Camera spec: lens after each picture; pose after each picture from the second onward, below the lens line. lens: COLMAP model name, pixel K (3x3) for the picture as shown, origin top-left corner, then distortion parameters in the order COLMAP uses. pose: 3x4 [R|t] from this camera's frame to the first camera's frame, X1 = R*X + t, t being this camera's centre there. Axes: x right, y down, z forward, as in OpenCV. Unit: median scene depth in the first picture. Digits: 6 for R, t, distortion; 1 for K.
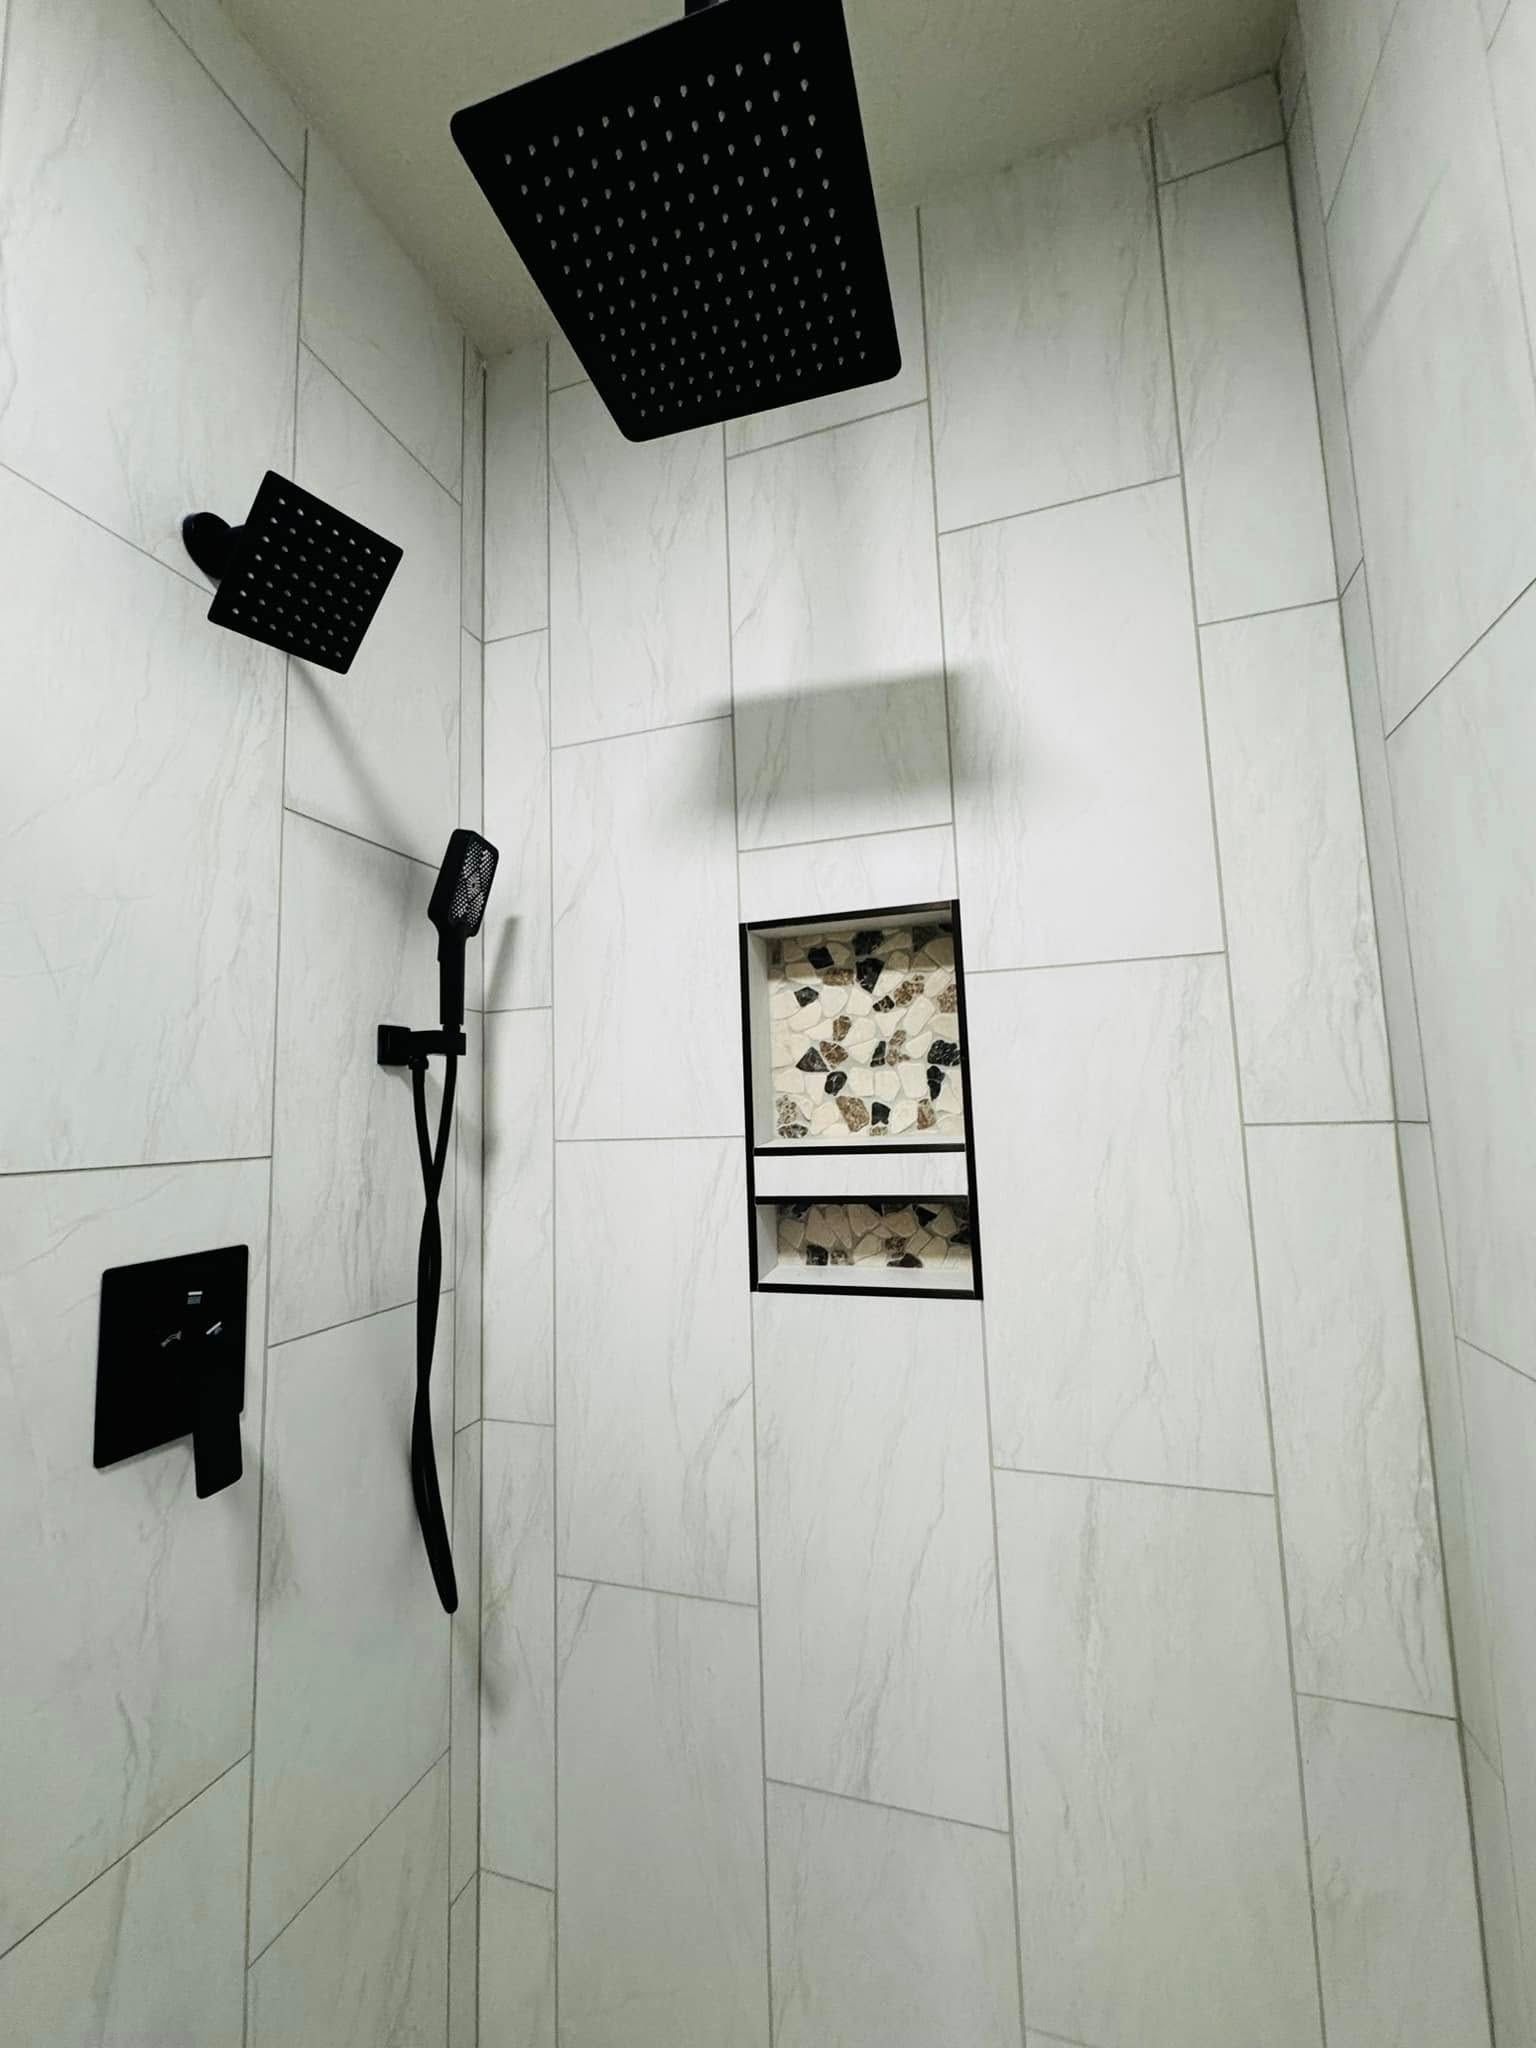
lens RADIAL K [[800.6, 0, 804.3], [0, 800.6, 994.8], [0, 0, 1]] dist [-0.001068, -0.000147]
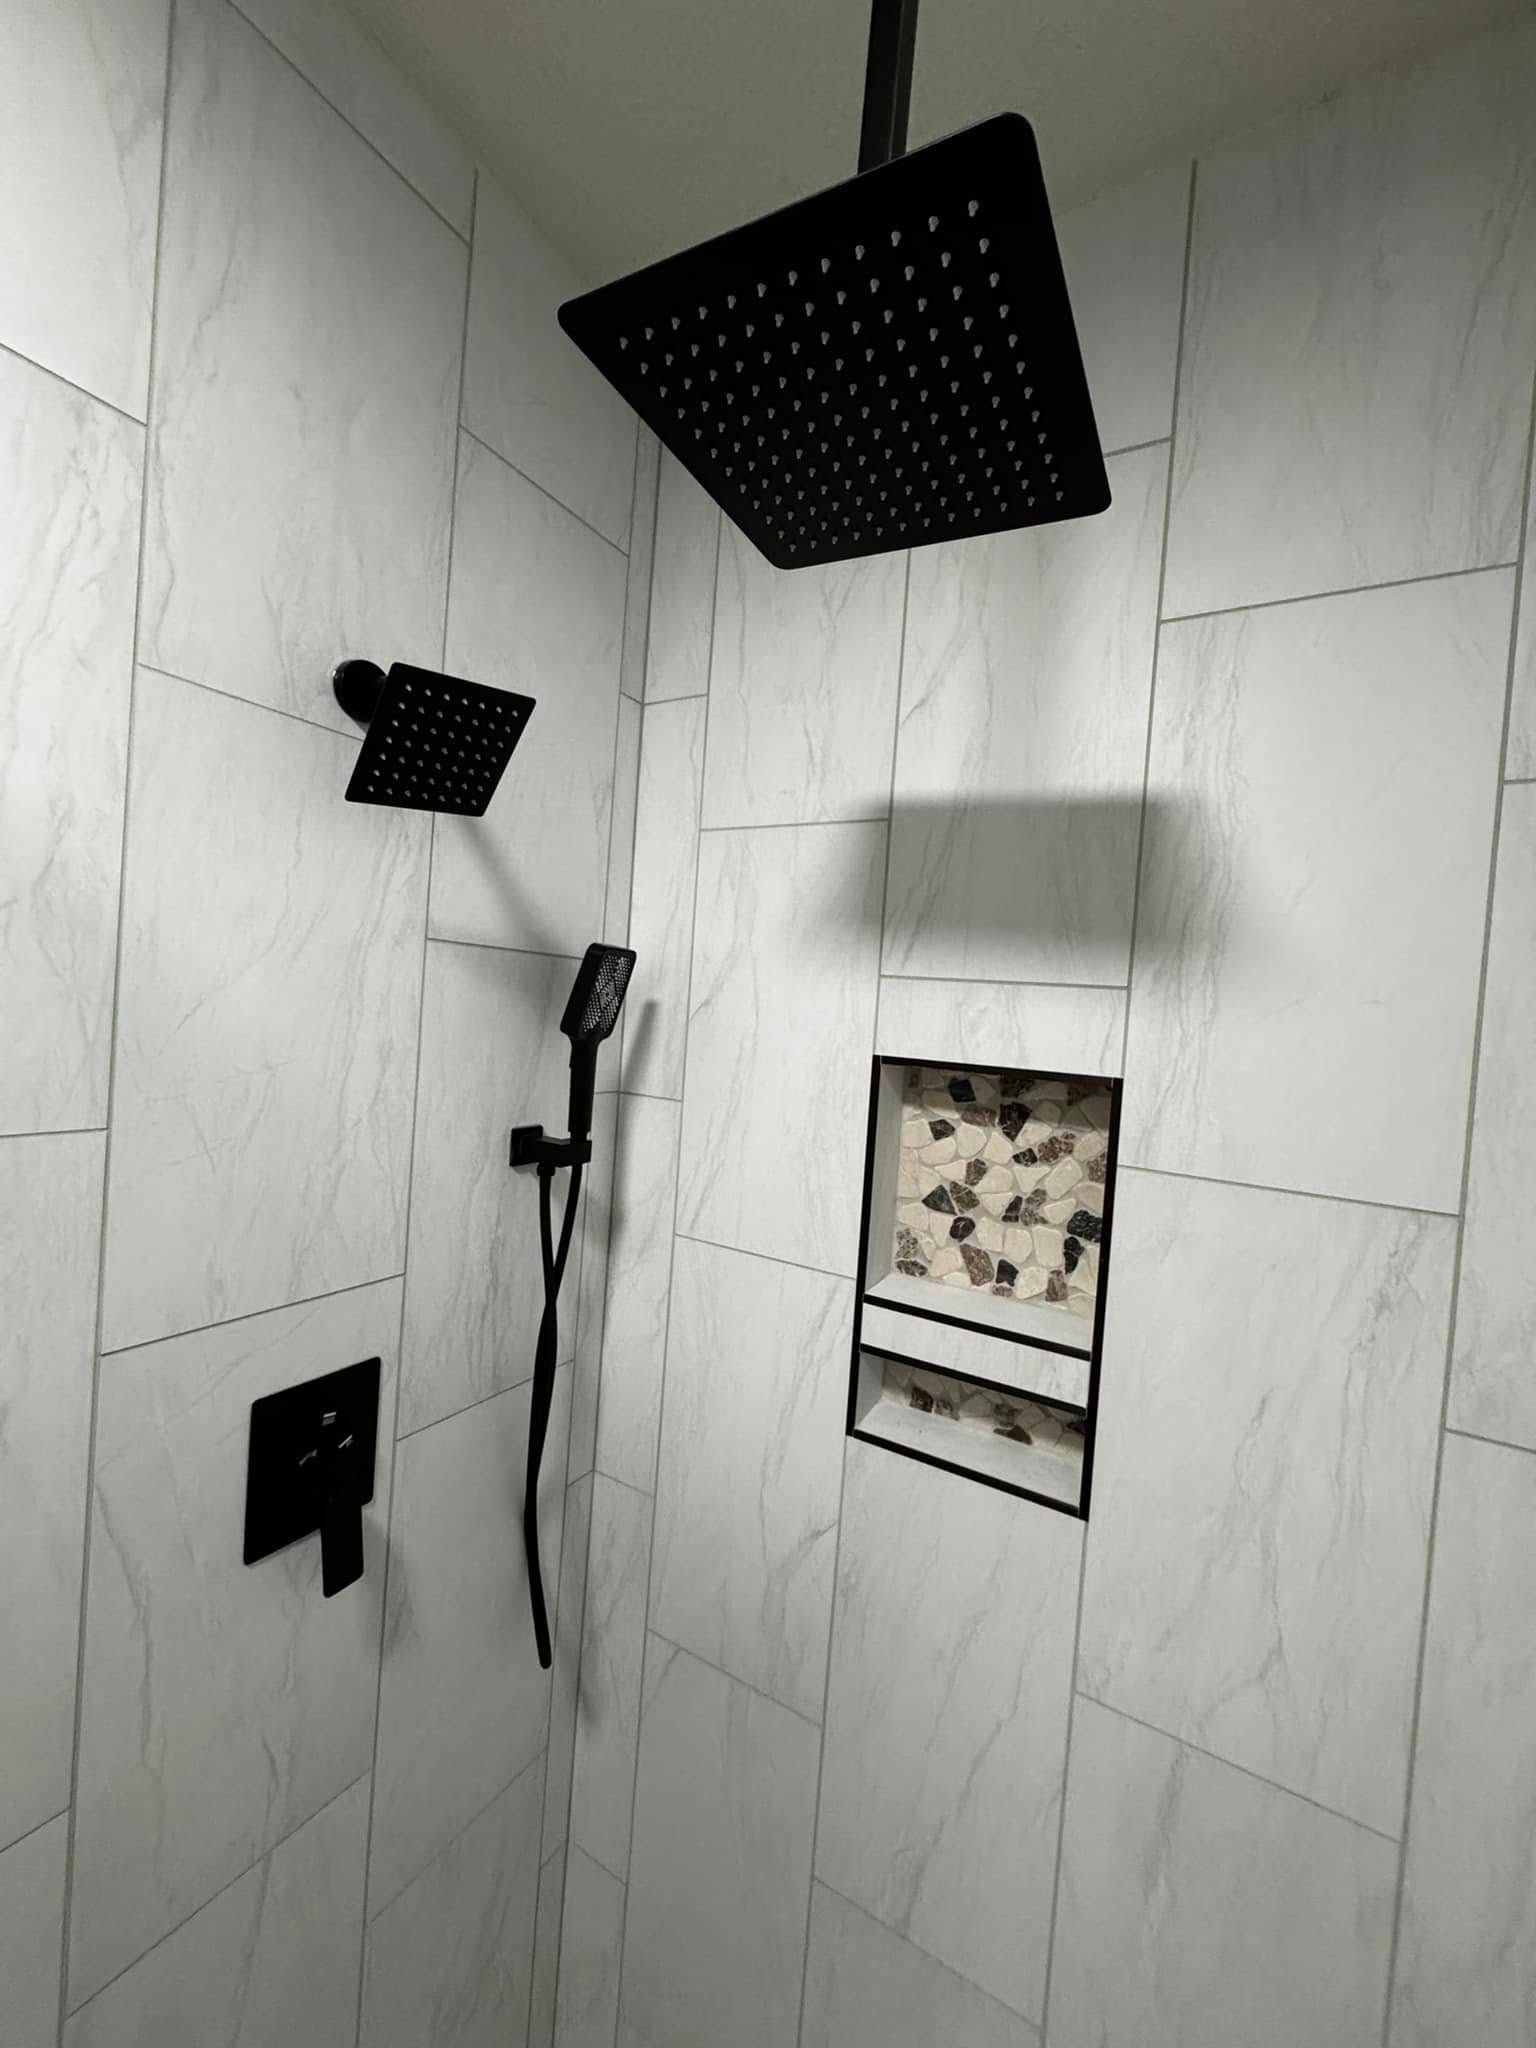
lens RADIAL K [[821.3, 0, 801.1], [0, 821.3, 1023.1], [0, 0, 1]] dist [-0.001657, 0.000009]
pose [[0.969724, 0.112323, -0.216838, 0.041477], [-0.085322, 0.987820, 0.130125, -0.255558], [0.228812, -0.107684, 0.967496, 0.073385]]
